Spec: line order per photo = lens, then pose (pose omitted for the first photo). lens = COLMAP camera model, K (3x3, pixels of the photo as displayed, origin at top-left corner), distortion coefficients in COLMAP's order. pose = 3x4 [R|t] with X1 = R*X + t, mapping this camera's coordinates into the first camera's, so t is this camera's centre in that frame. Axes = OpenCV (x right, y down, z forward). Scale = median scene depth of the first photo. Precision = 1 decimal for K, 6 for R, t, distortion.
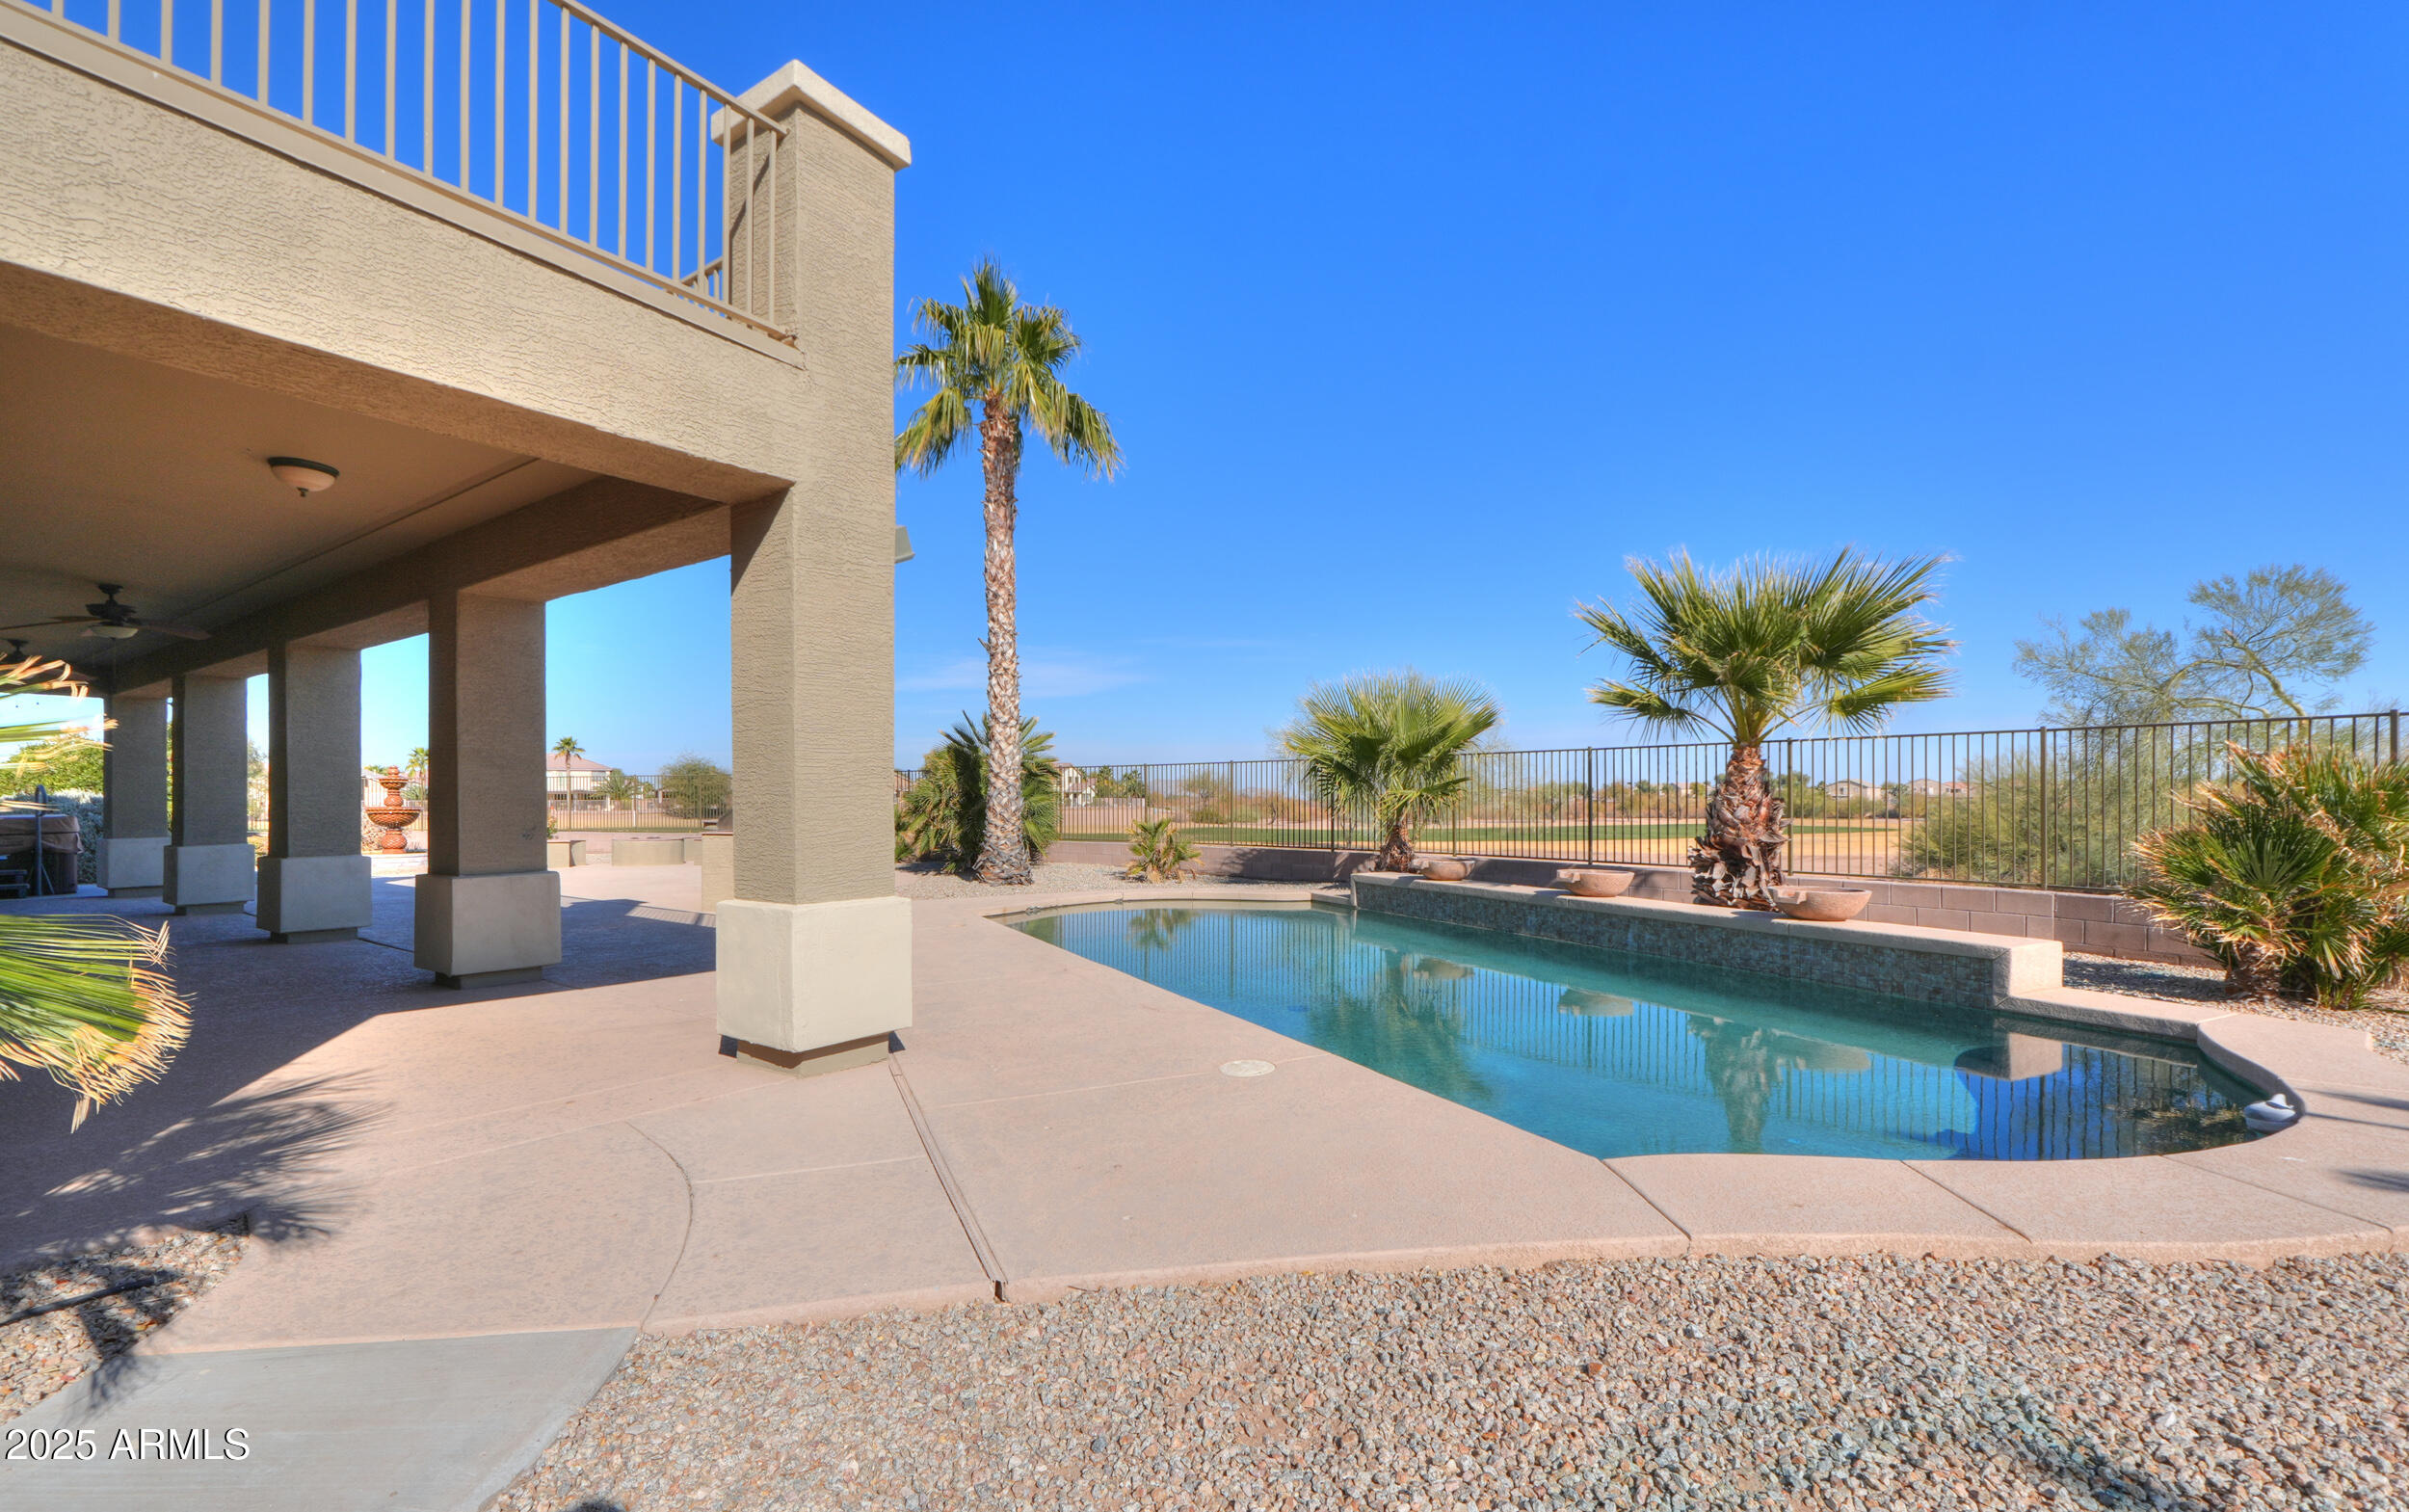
lens RADIAL K [[1026.2, 0, 1189.0], [0, 1026.2, 800.9], [0, 0, 1]] dist [-0.000600, -0.000134]
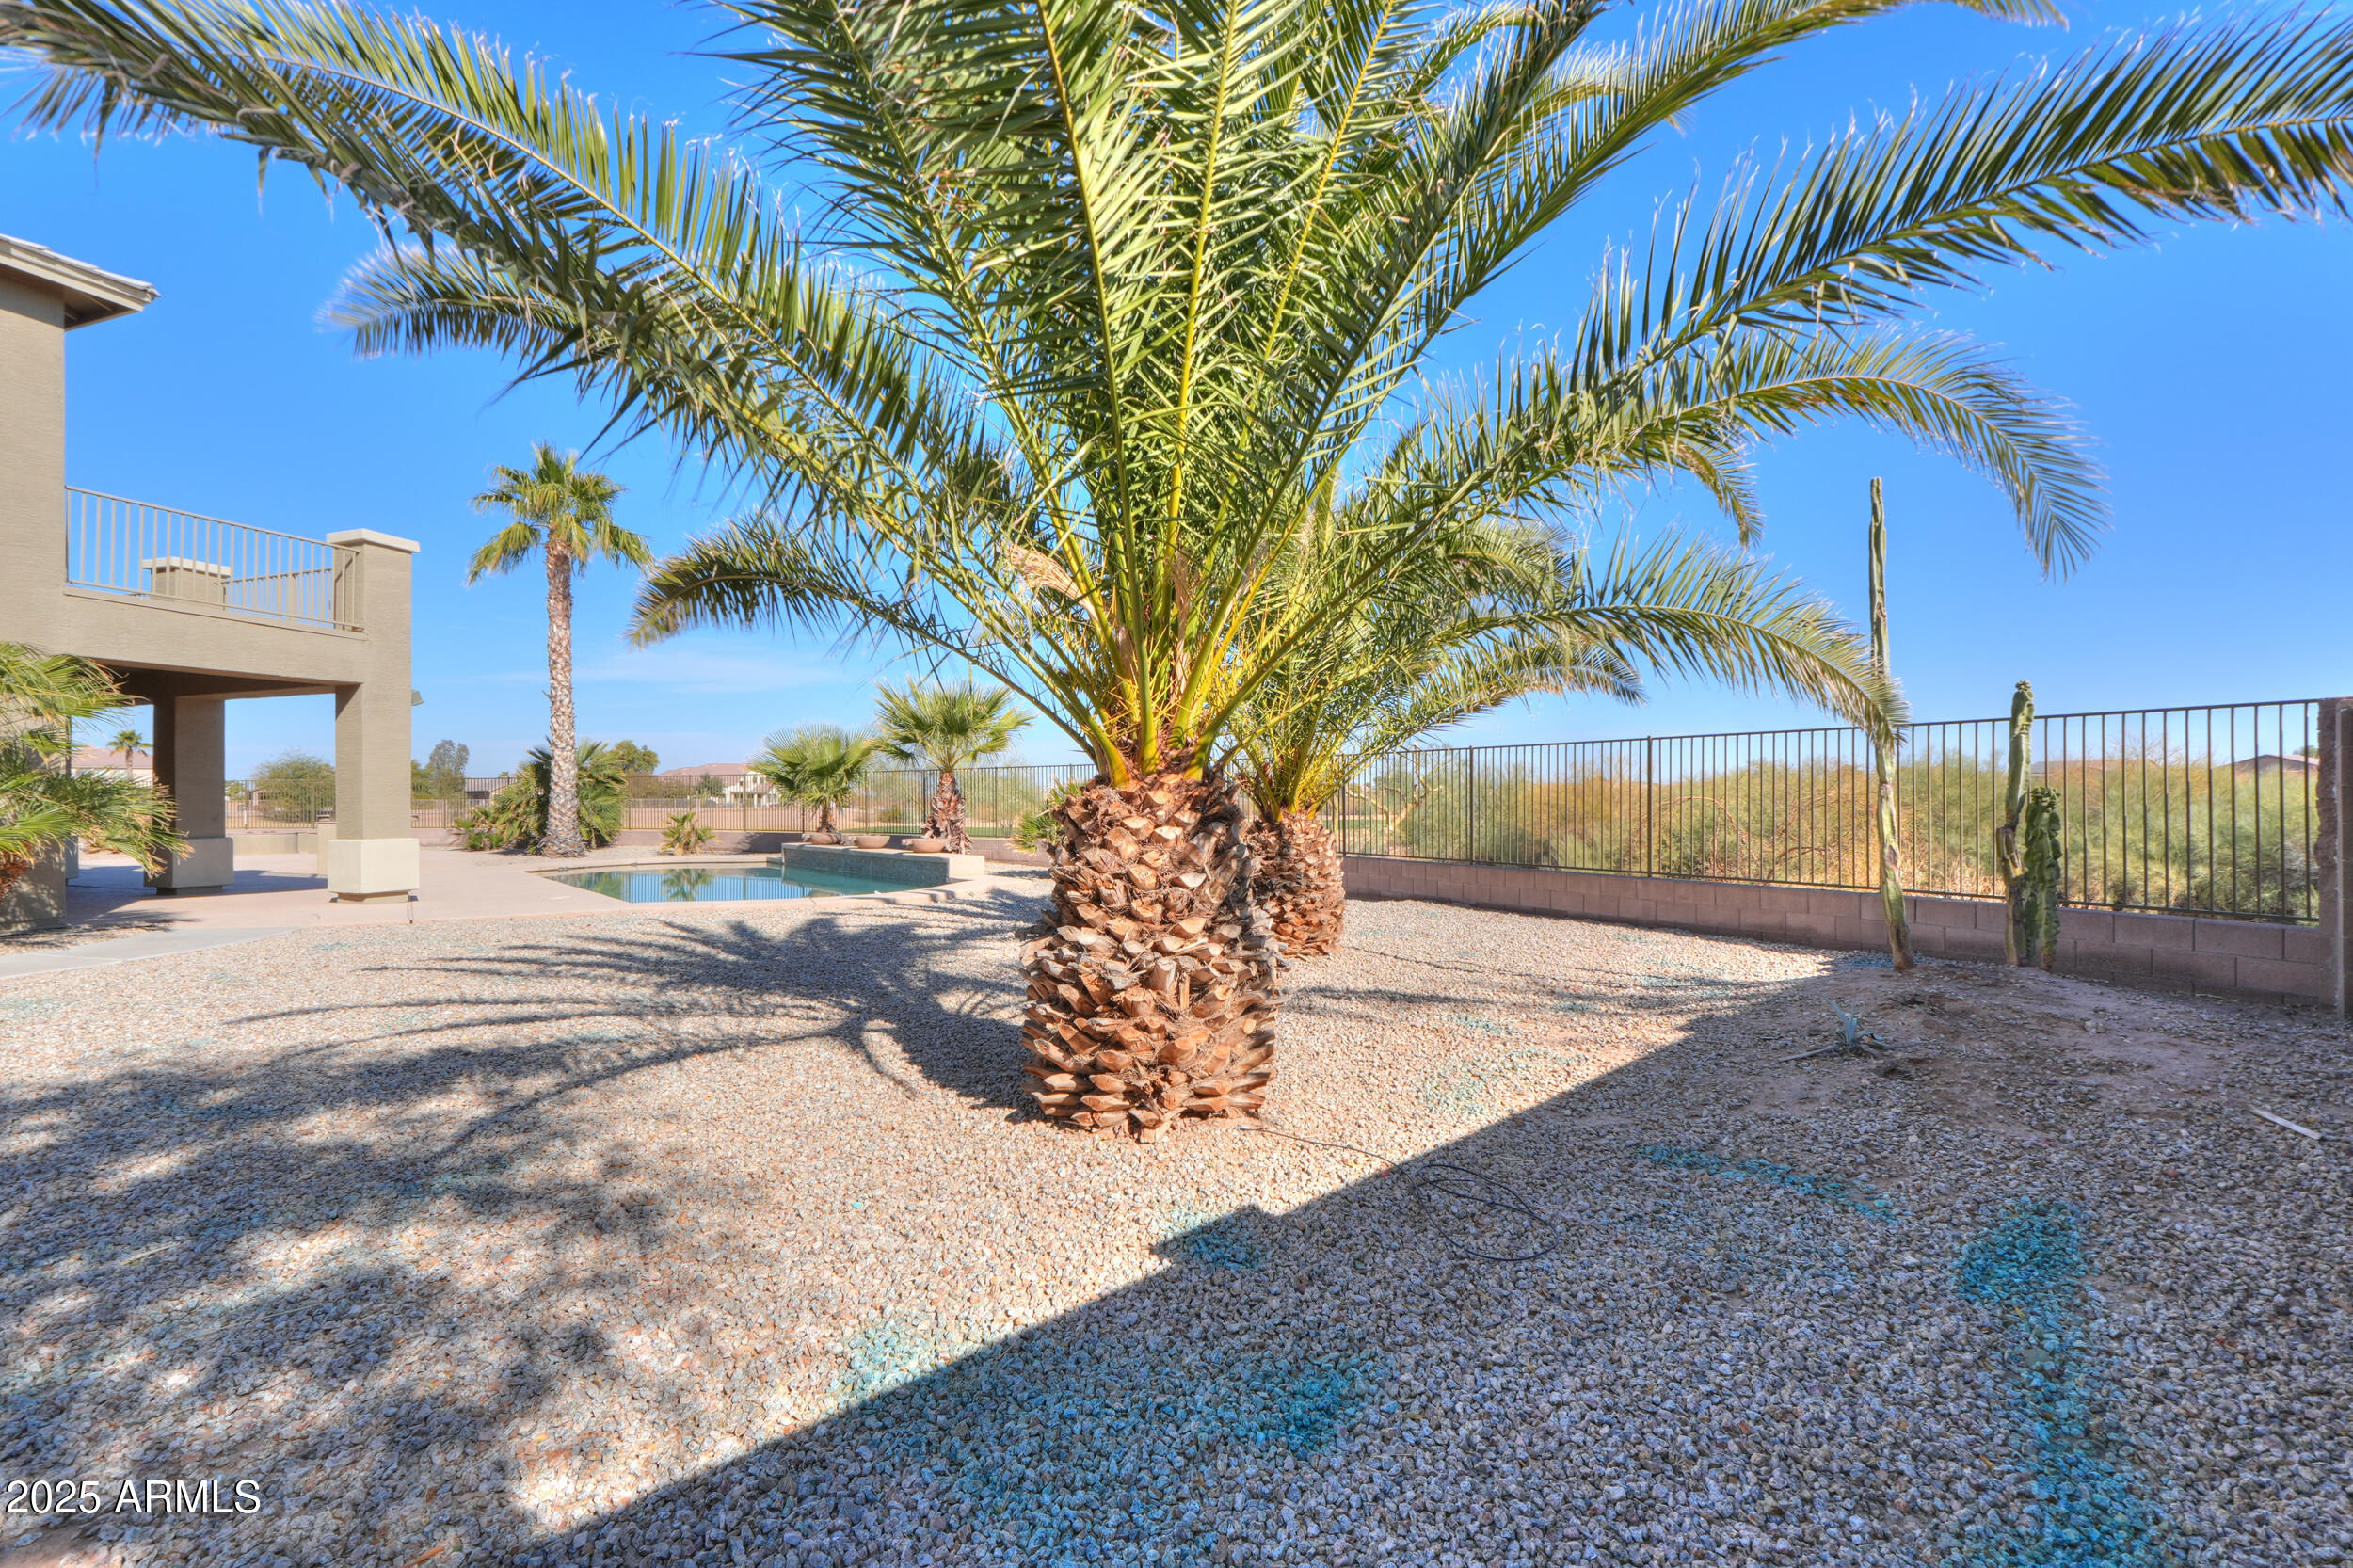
lens RADIAL K [[996.5, 0, 1182.4], [0, 996.5, 789.6], [0, 0, 1]] dist [0.001828, -0.000901]
pose [[0.962379, -0.001847, 0.271704, 0.344658], [0.004713, 0.999940, -0.009895, 0.002341], [-0.271669, 0.010803, 0.962330, -0.743136]]
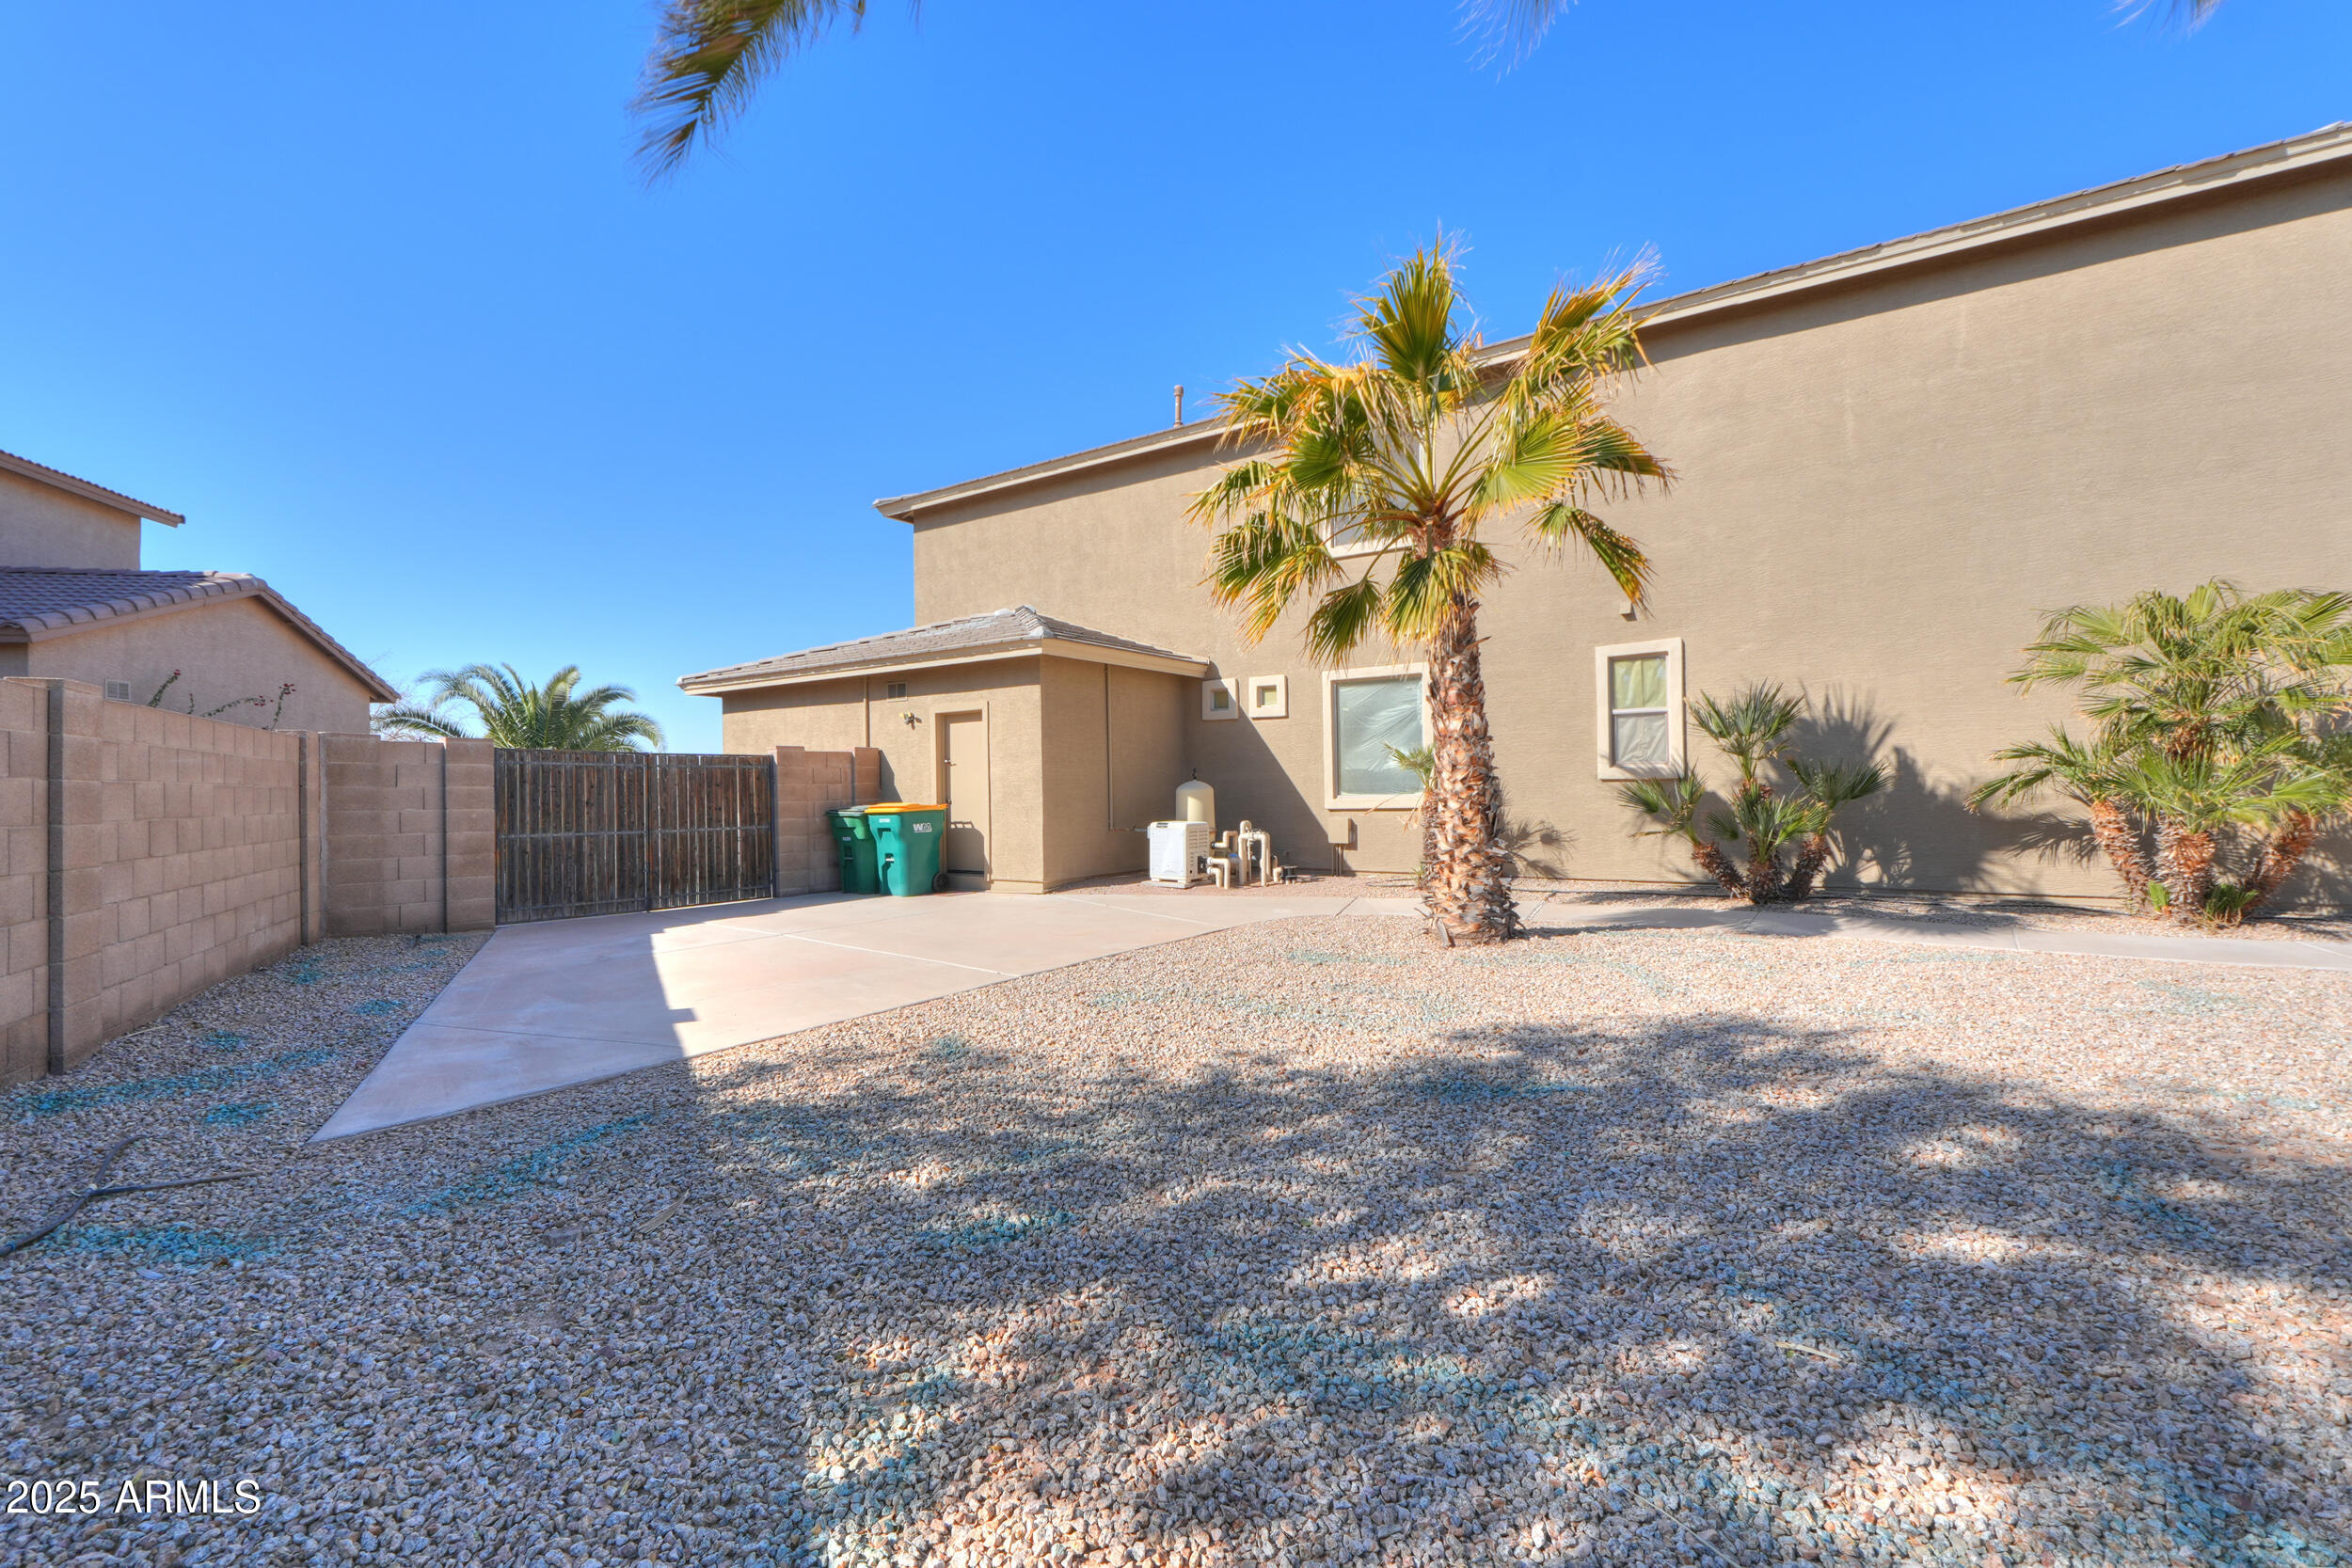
lens RADIAL K [[996.0, 0, 1167.3], [0, 996.0, 785.4], [0, 0, 1]] dist [0.001828, -0.000901]
pose [[0.016905, -0.003518, -0.999851, 0.353927], [0.011704, 0.999926, -0.003321, 0.004195], [0.999789, -0.011646, 0.016945, -0.565966]]
